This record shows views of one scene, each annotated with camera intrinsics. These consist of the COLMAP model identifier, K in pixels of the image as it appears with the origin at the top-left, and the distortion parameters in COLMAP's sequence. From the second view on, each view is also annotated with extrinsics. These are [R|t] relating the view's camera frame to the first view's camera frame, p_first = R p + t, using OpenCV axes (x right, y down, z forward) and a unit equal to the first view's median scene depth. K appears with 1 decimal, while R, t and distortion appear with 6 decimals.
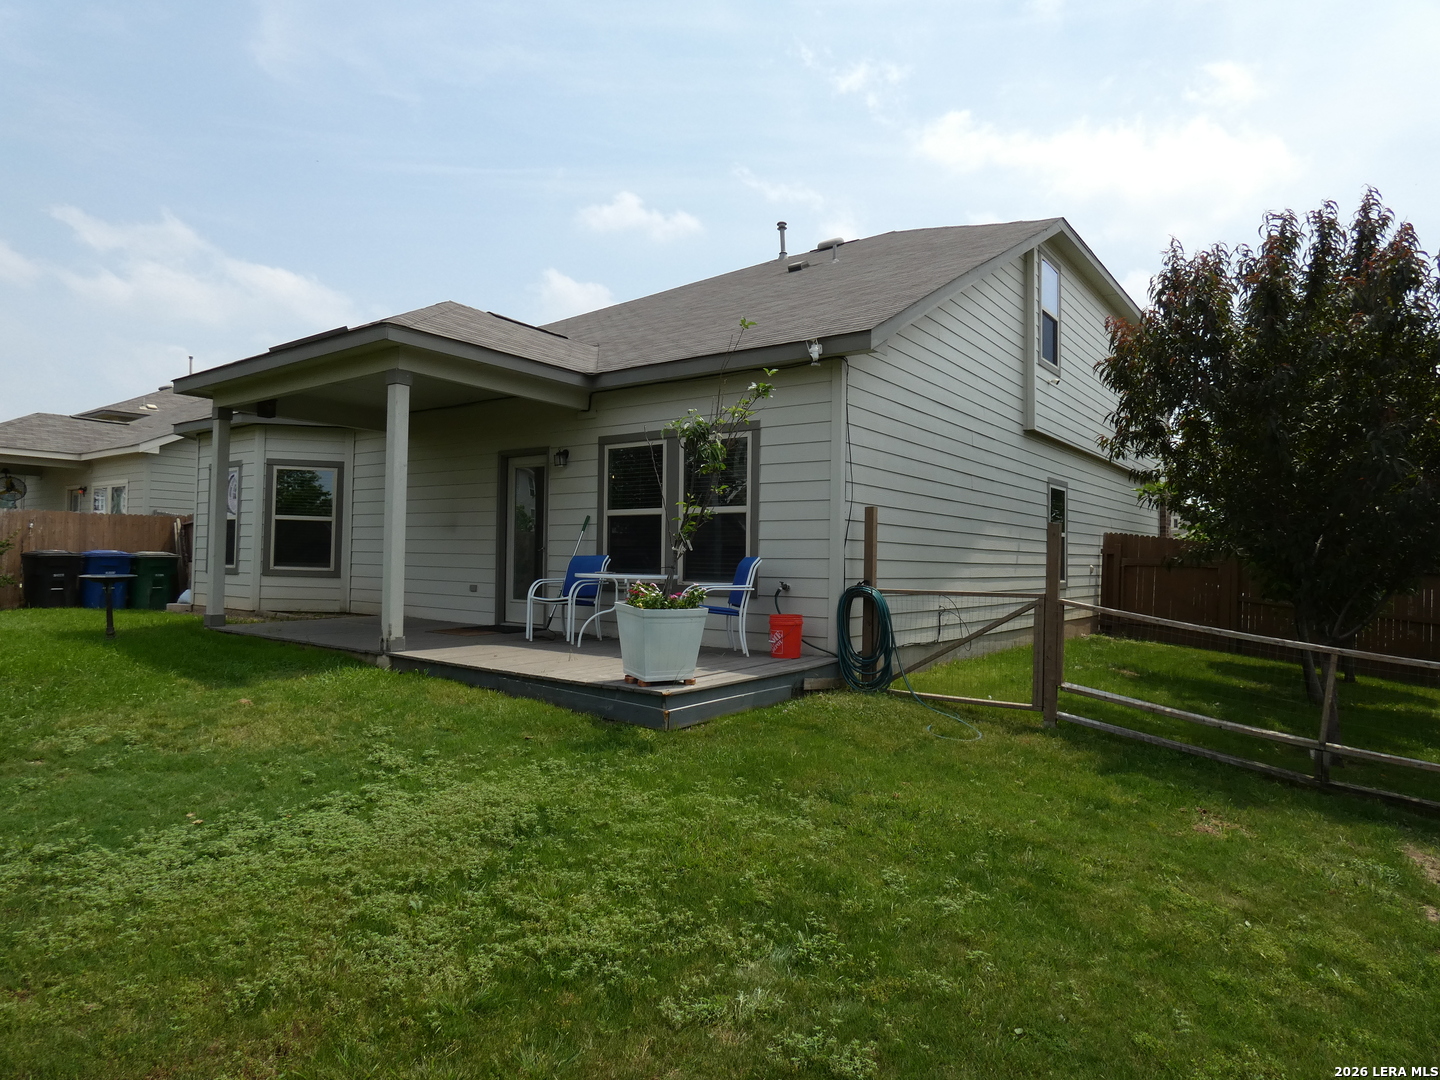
lens RADIAL K [[860.6, 0, 718.6], [0, 860.6, 538.4], [0, 0, 1]] dist [-0.013064, -0.002814]
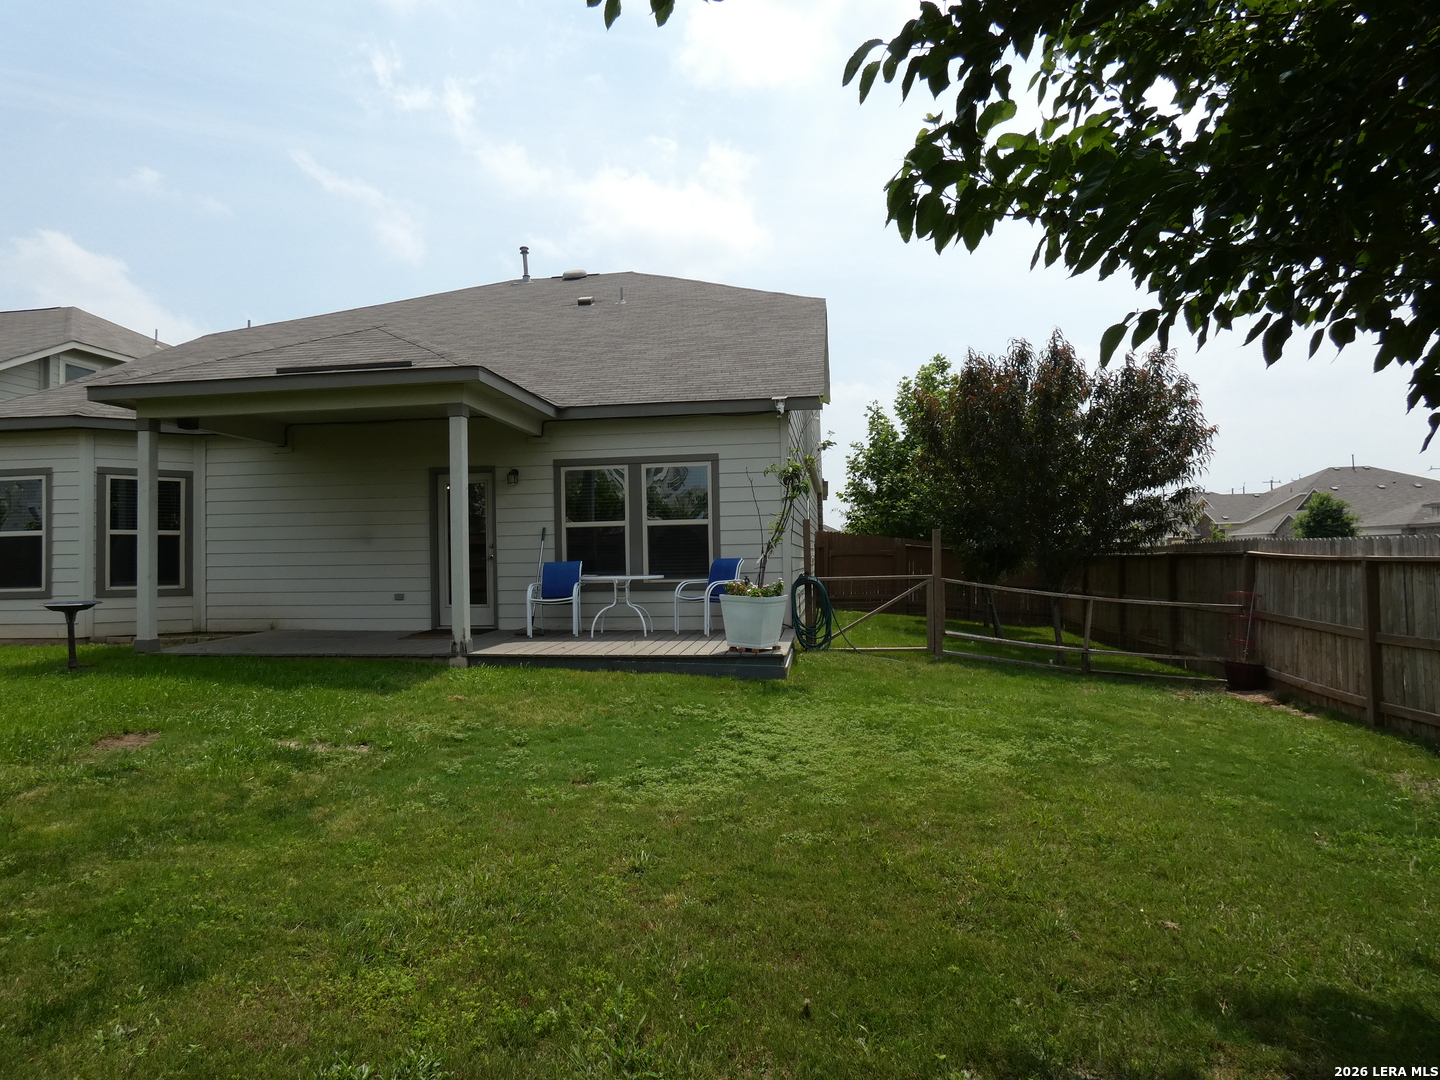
lens RADIAL K [[860.6, 0, 721.1], [0, 860.6, 536.5], [0, 0, 1]] dist [-0.013064, -0.002814]
pose [[0.870105, -0.023032, 0.492327, -0.520812], [0.020532, 0.999734, 0.010484, -0.021518], [-0.492438, 0.000987, 0.870347, -0.126073]]
